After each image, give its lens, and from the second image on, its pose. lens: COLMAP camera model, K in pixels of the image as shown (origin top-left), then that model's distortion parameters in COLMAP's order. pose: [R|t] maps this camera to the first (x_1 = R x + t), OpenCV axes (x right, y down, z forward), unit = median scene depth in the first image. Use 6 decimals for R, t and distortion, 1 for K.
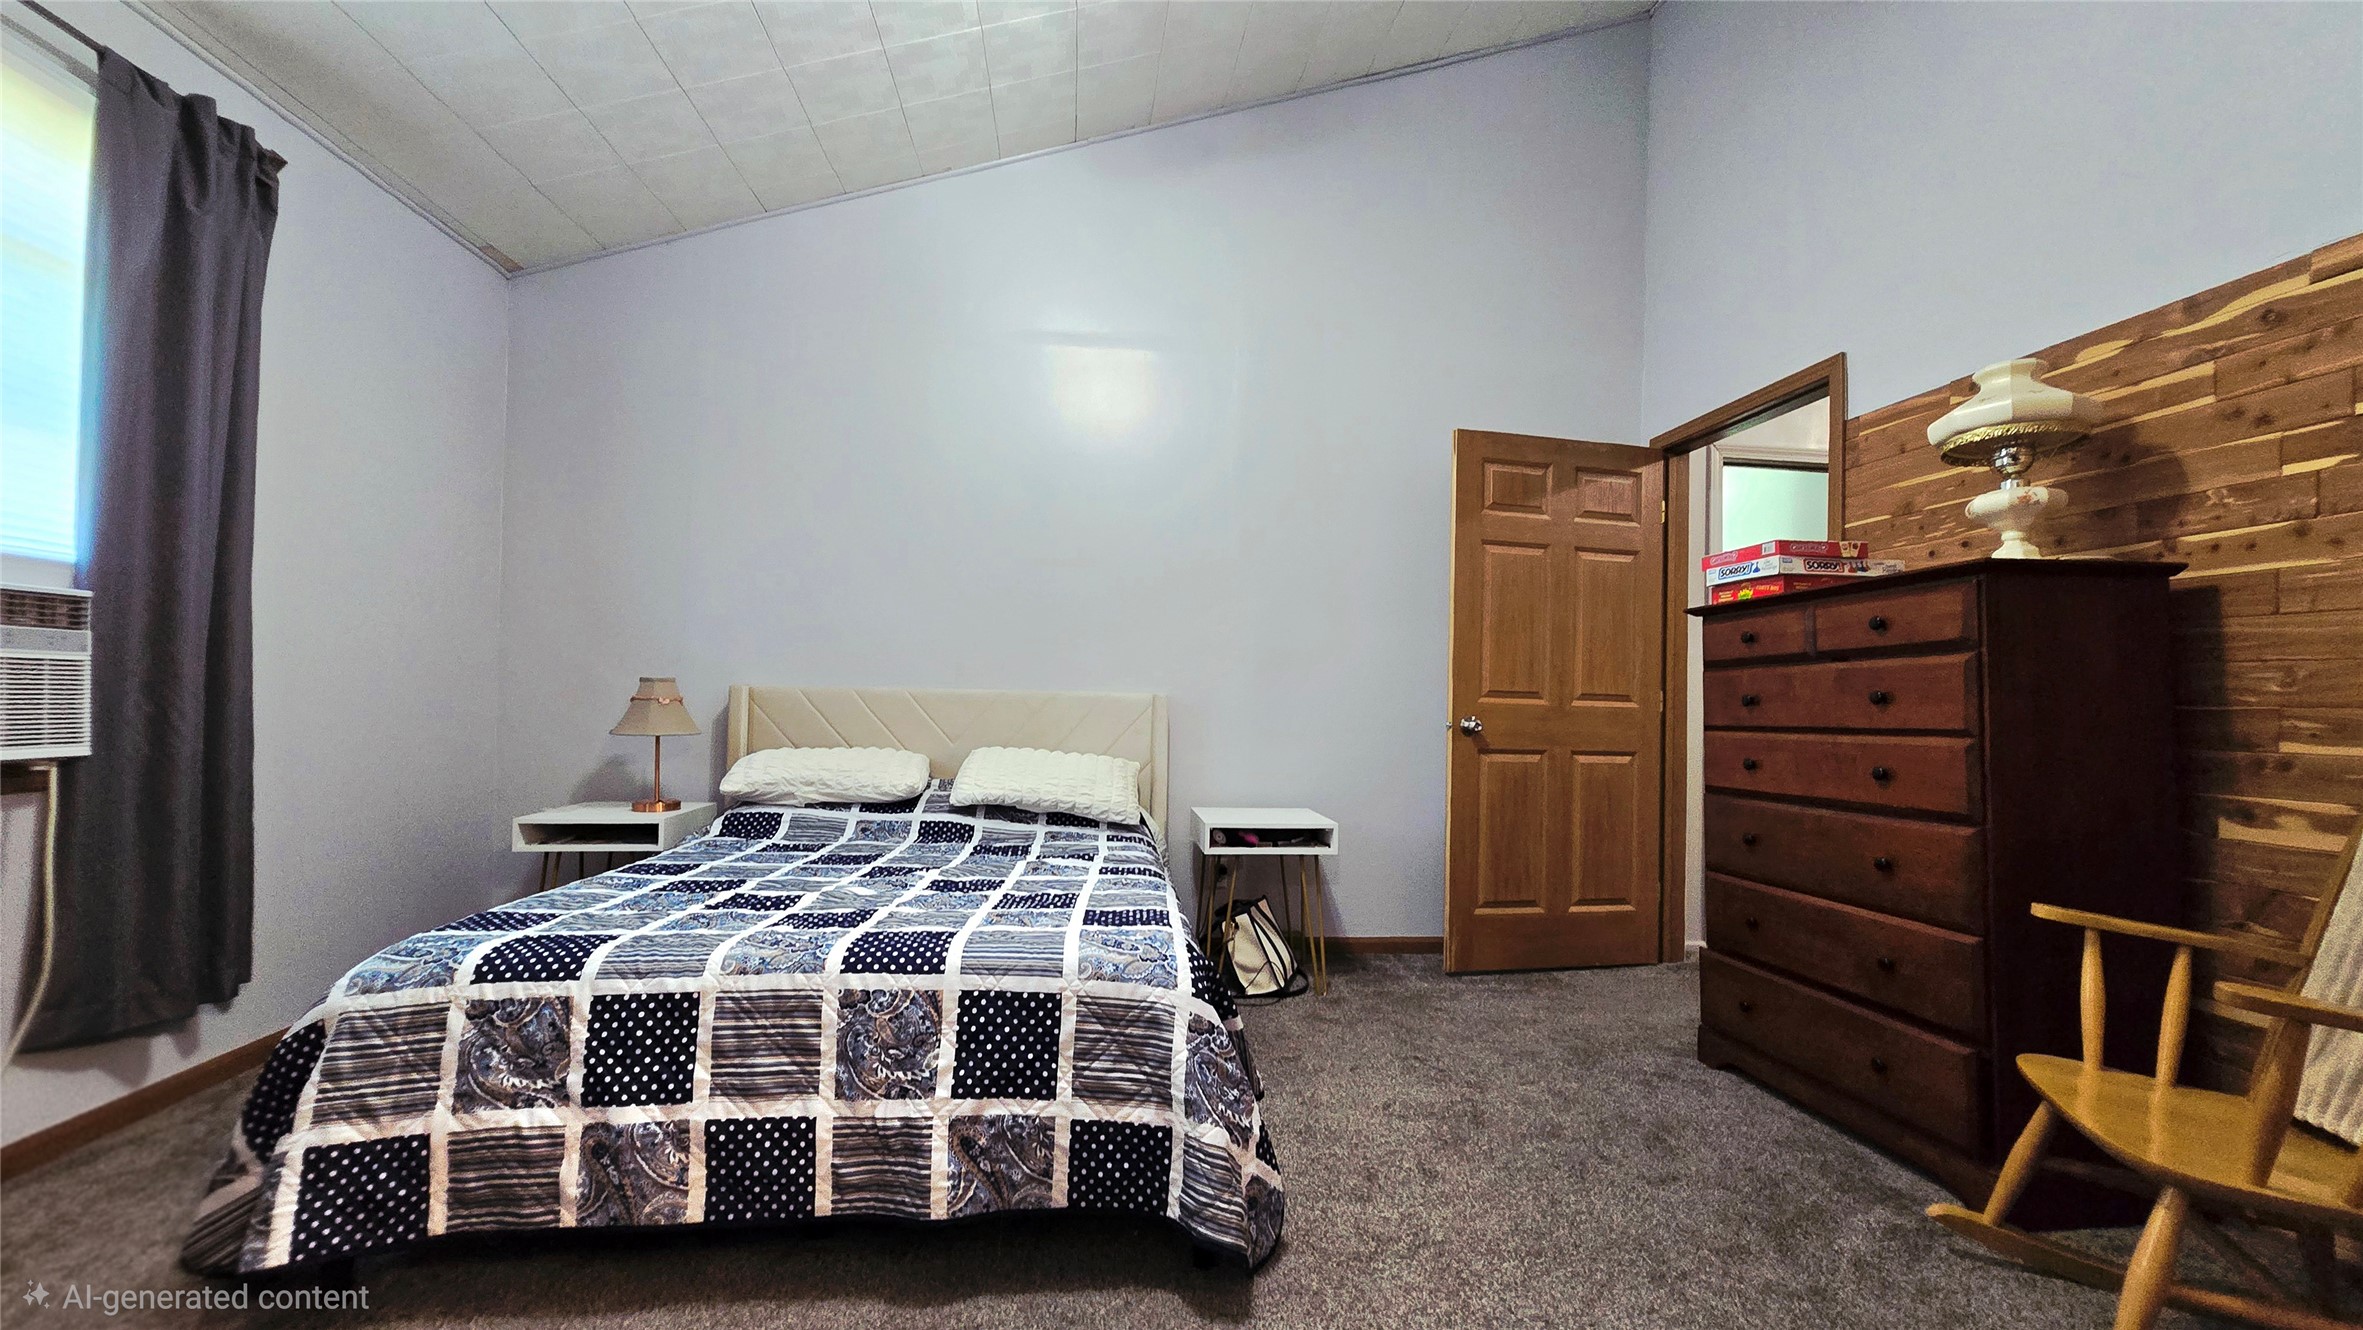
lens RADIAL K [[969.4, 0, 1178.3], [0, 969.4, 678.0], [0, 0, 1]] dist [-0.009915, -0.000698]
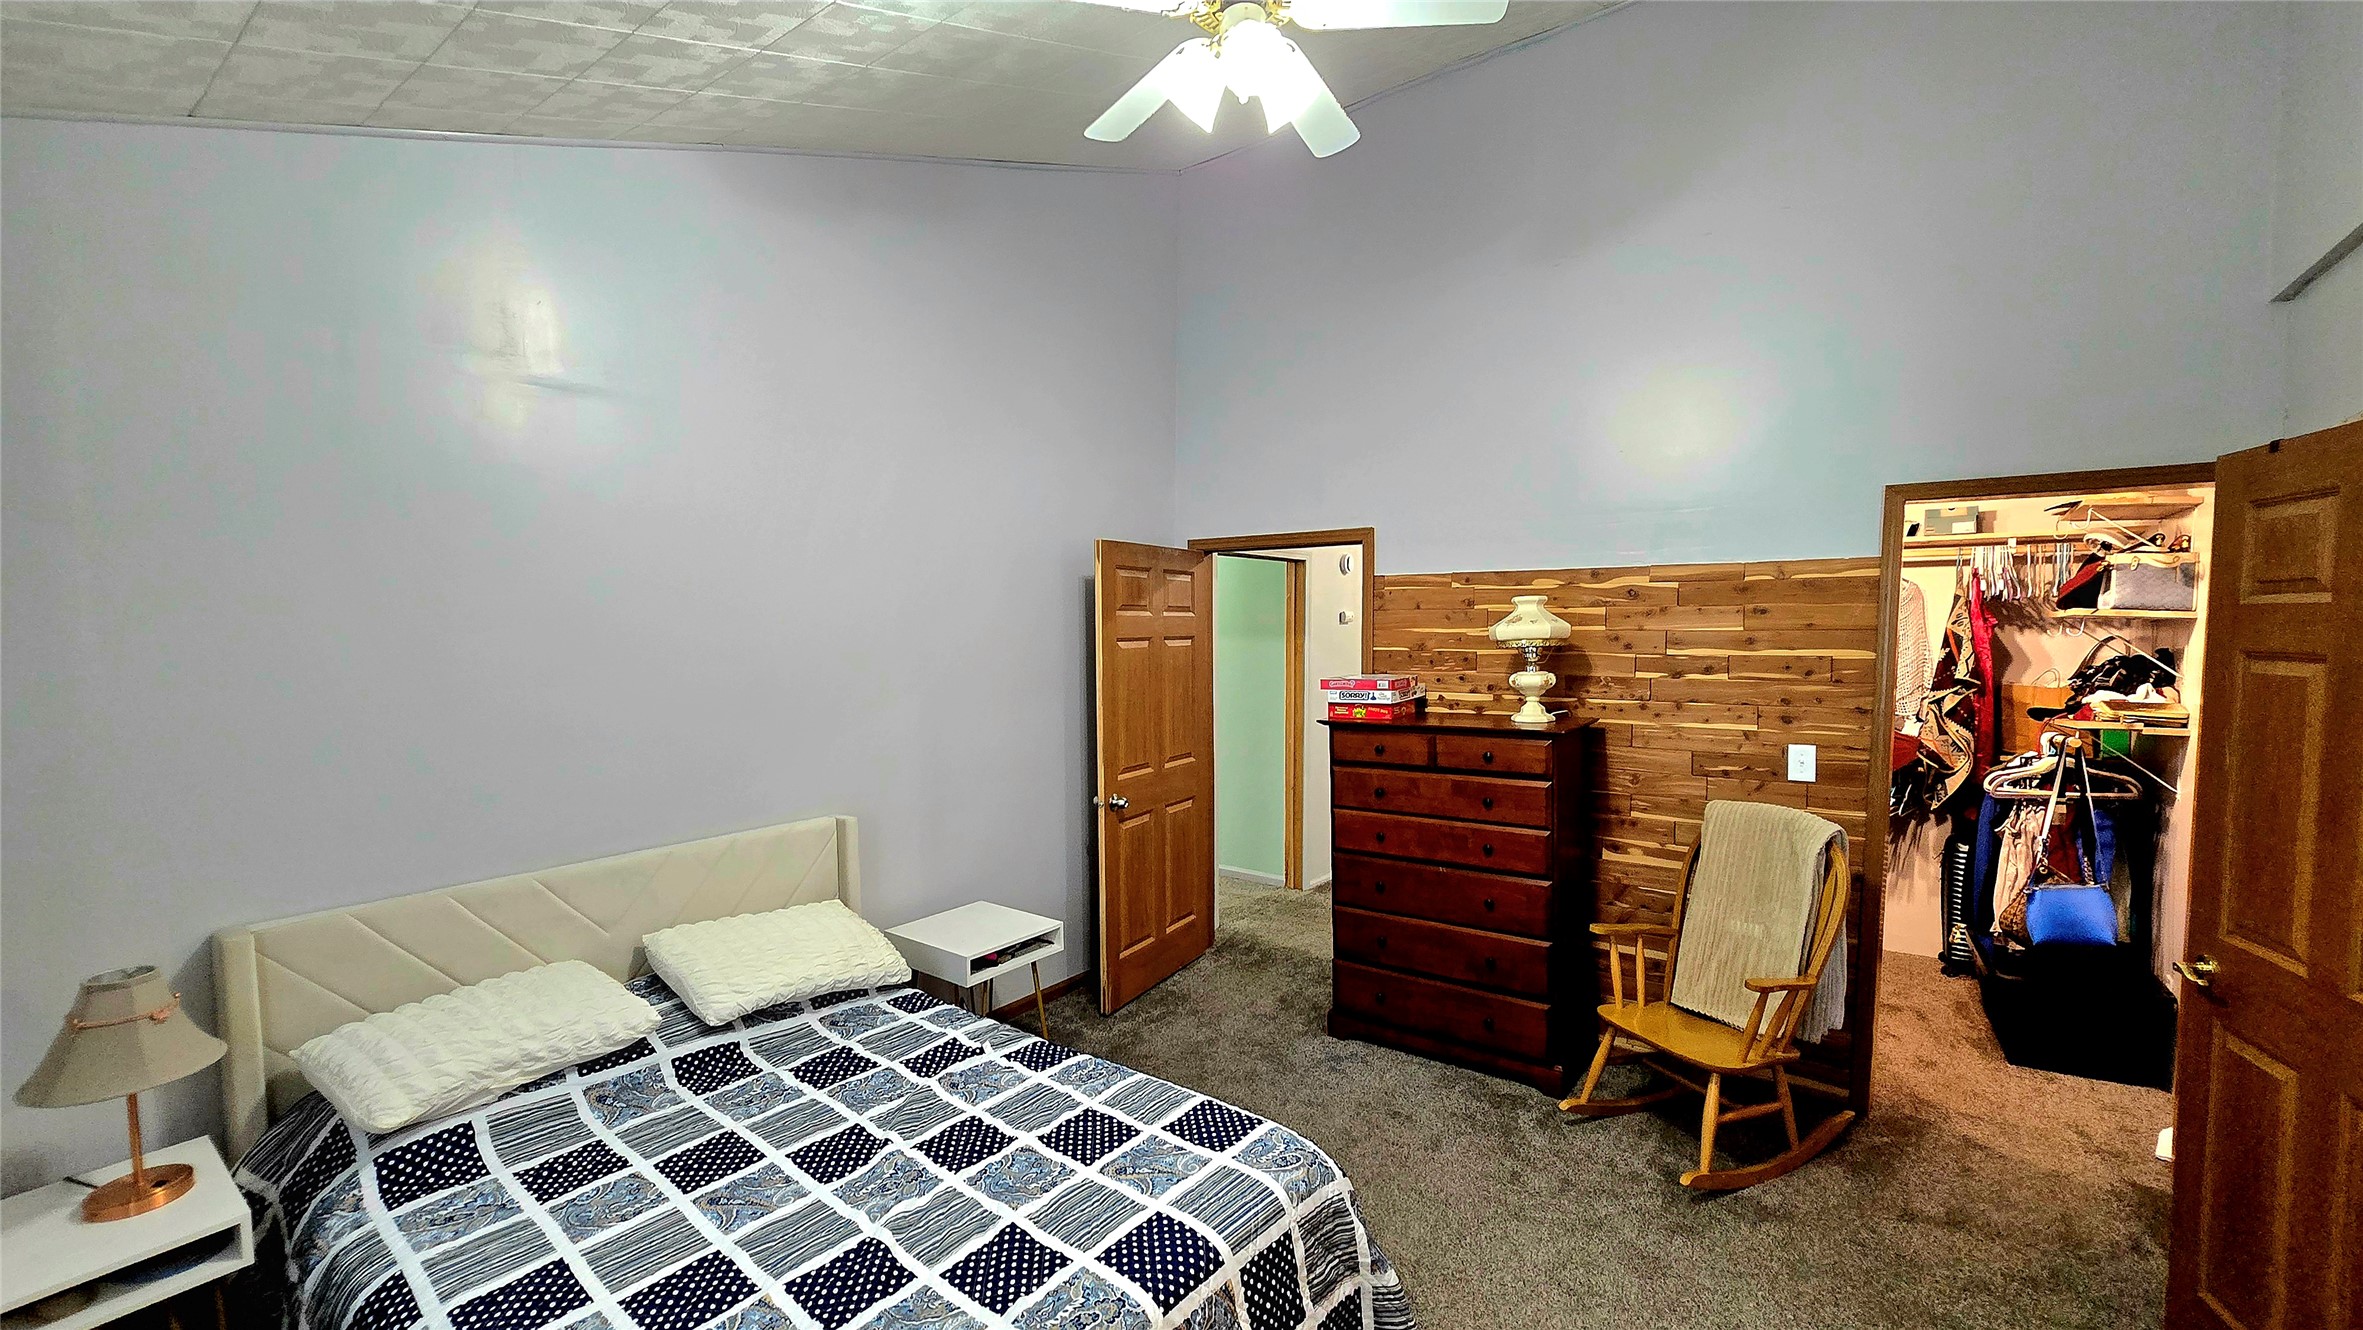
lens RADIAL K [[969.4, 0, 1178.3], [0, 969.4, 678.0], [0, 0, 1]] dist [-0.009915, -0.000698]
pose [[0.681616, -0.071583, 0.728200, -0.661800], [0.004851, 0.995623, 0.093331, -0.284224], [-0.731694, -0.060083, 0.678981, 0.240445]]
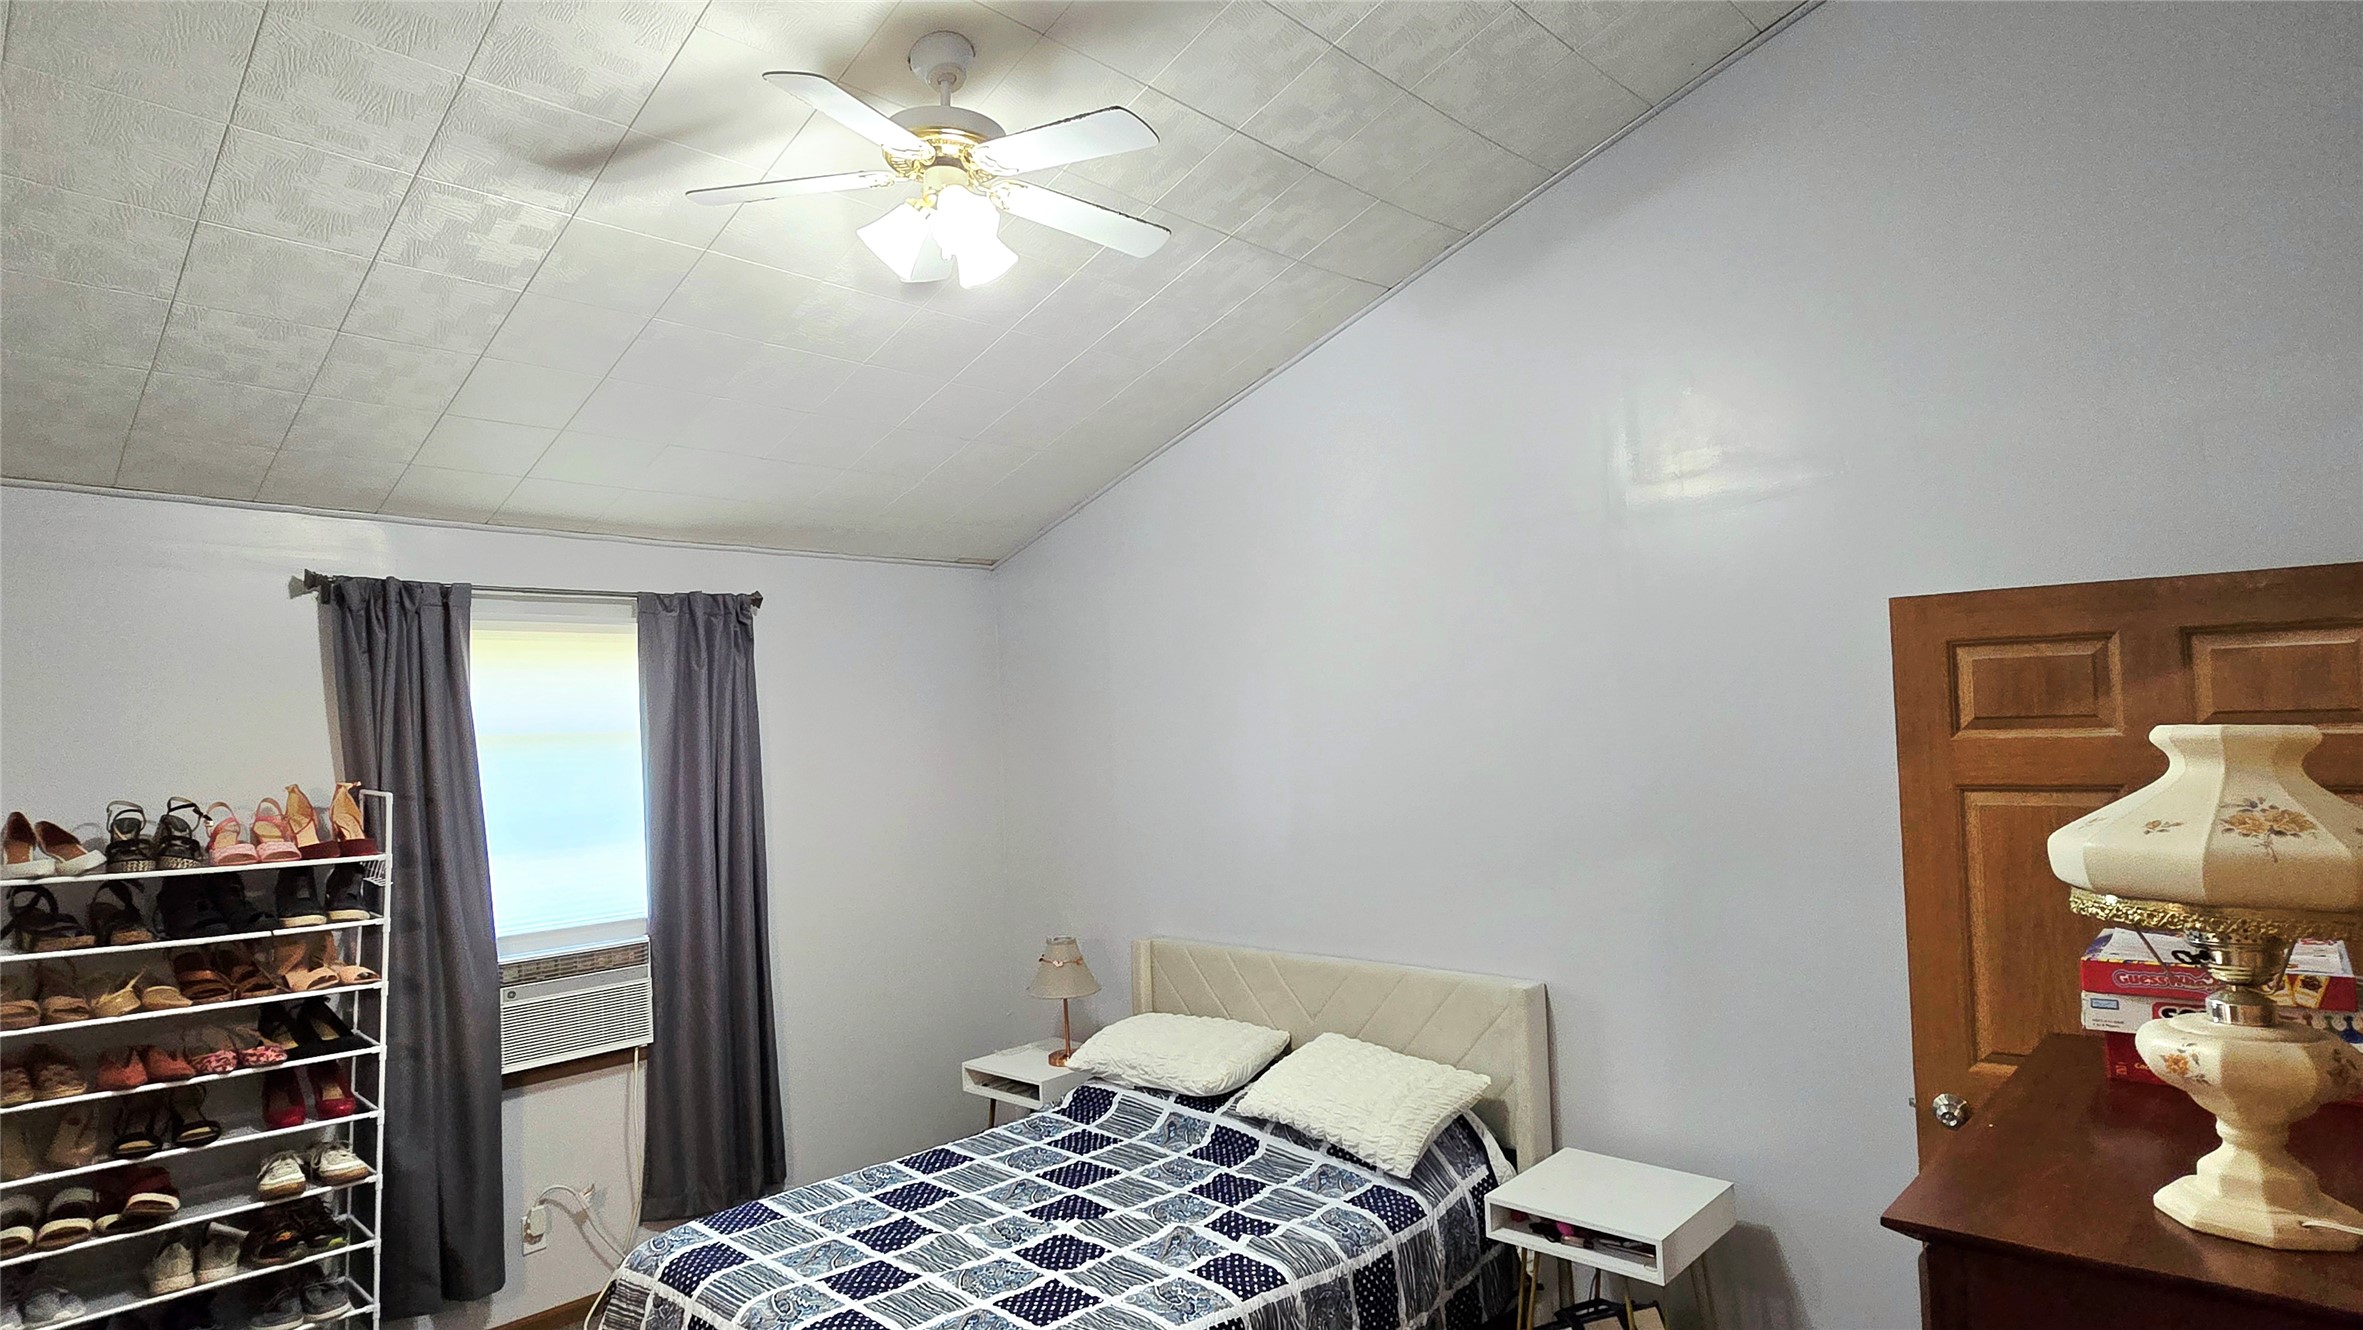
lens RADIAL K [[1258.9, 0, 1182.8], [0, 1258.9, 696.5], [0, 0, 1]] dist [-0.002463, -0.000584]
pose [[0.648951, -0.063963, -0.758137, 0.821516], [0.071178, 0.997194, -0.023206, -0.296144], [0.757494, -0.038903, 0.651682, 0.250005]]
